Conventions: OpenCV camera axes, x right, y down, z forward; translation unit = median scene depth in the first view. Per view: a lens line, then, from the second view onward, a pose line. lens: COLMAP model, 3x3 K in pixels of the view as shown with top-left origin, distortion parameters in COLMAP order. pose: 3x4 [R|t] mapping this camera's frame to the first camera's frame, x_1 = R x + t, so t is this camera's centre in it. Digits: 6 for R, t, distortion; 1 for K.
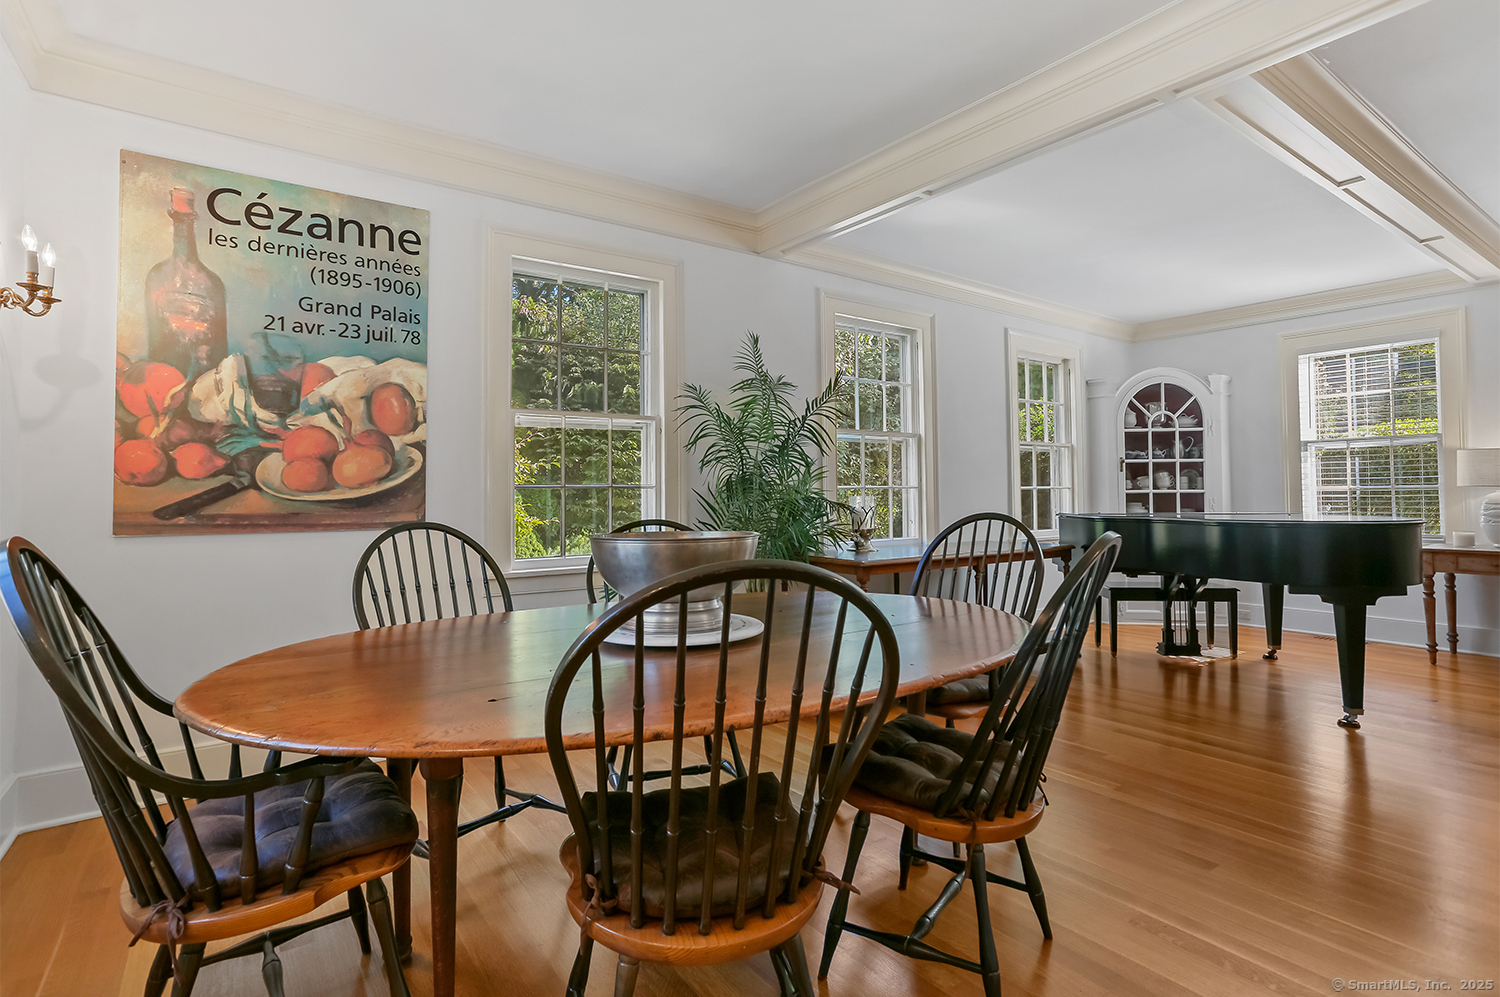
lens RADIAL K [[740.1, 0, 725.2], [0, 740.1, 464.1], [0, 0, 1]] dist [-0.006340, 0.005326]
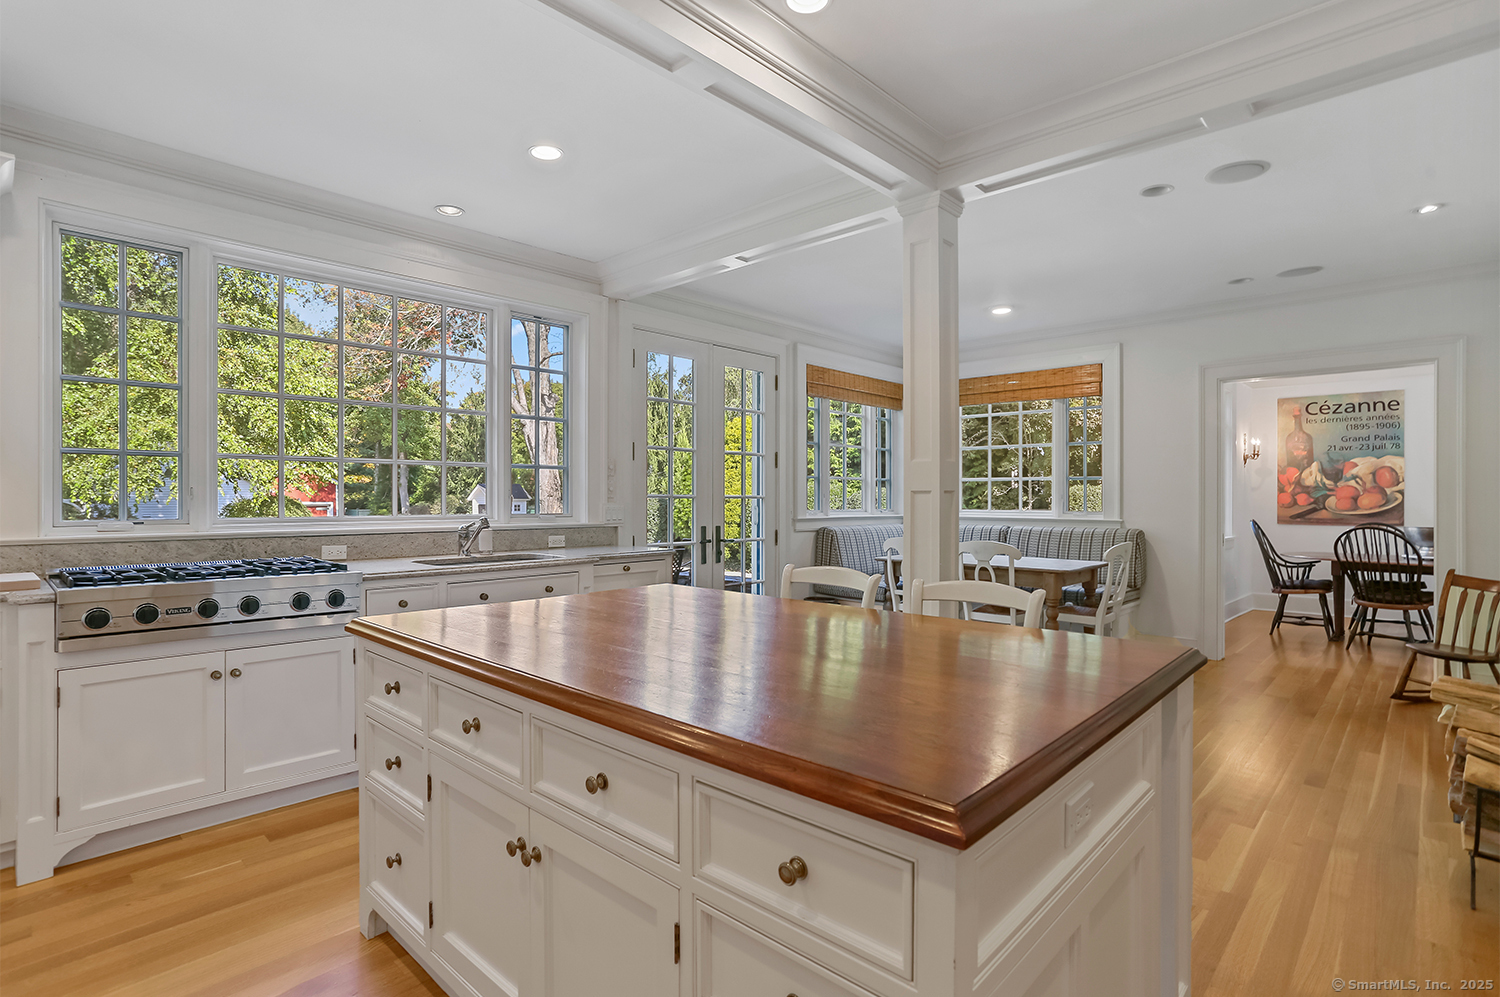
lens RADIAL K [[740.1, 0, 753.5], [0, 740.1, 494.5], [0, 0, 1]] dist [-0.006340, 0.005326]
pose [[0.218996, -0.003918, -0.975718, 1.519326], [0.026654, 0.999643, 0.001968, -0.080384], [0.975362, -0.026438, 0.219022, -1.614240]]
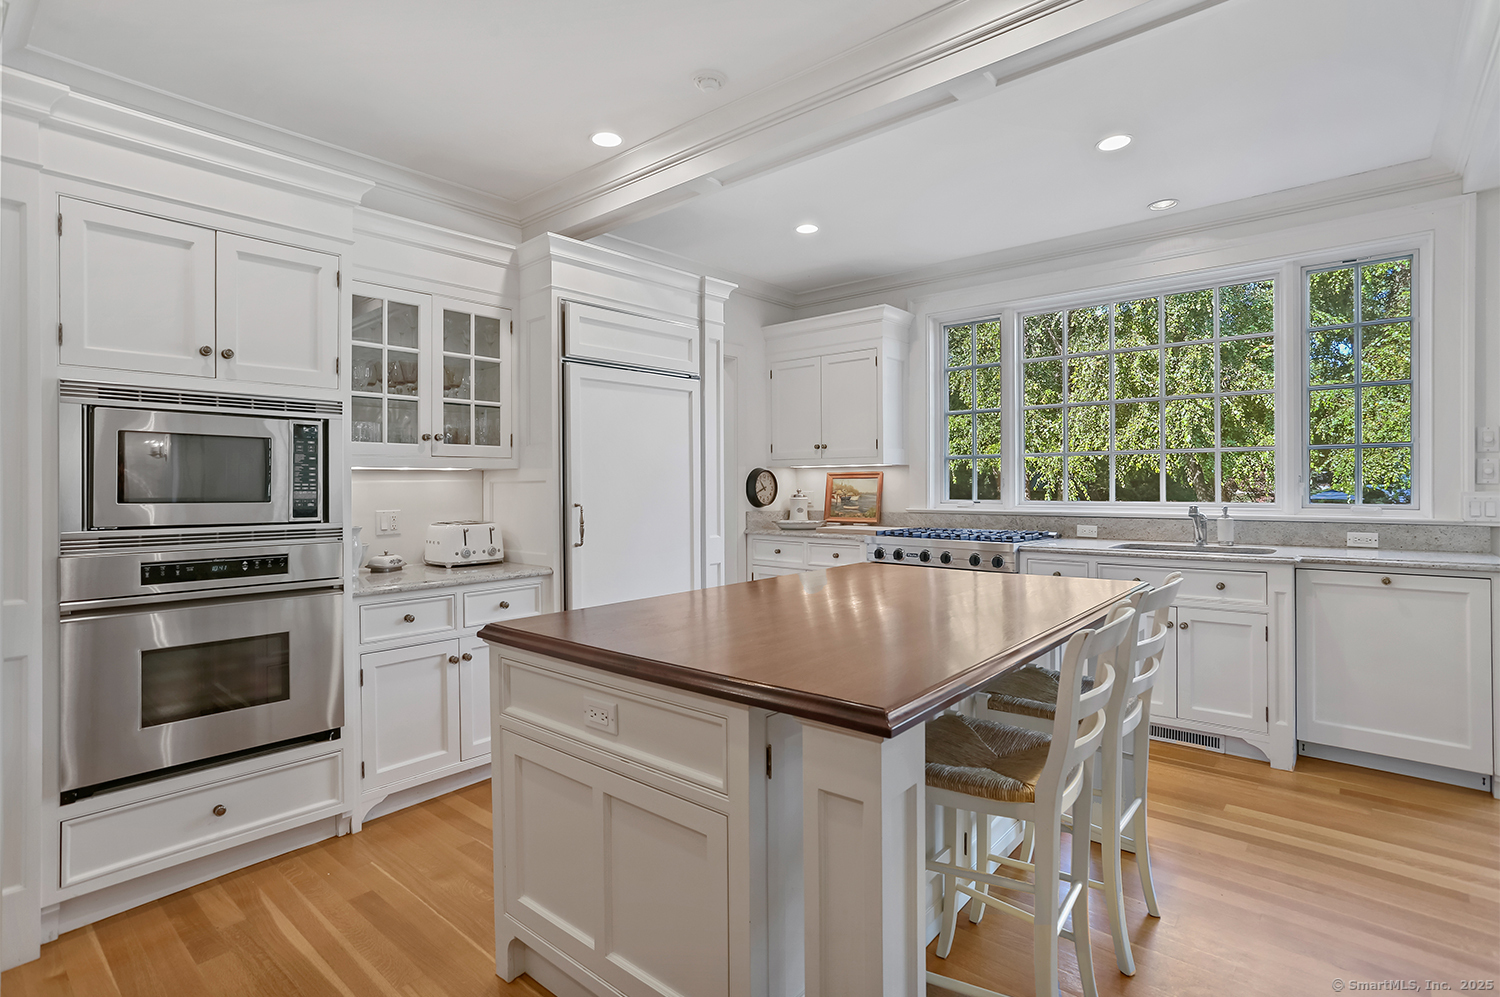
lens RADIAL K [[740.1, 0, 757.0], [0, 740.1, 494.1], [0, 0, 1]] dist [-0.006340, 0.005326]
pose [[-0.960691, 0.009391, -0.277461, 1.209647], [0.014562, 0.999756, -0.016581, -0.059657], [0.277238, -0.019970, -0.960594, -0.774158]]
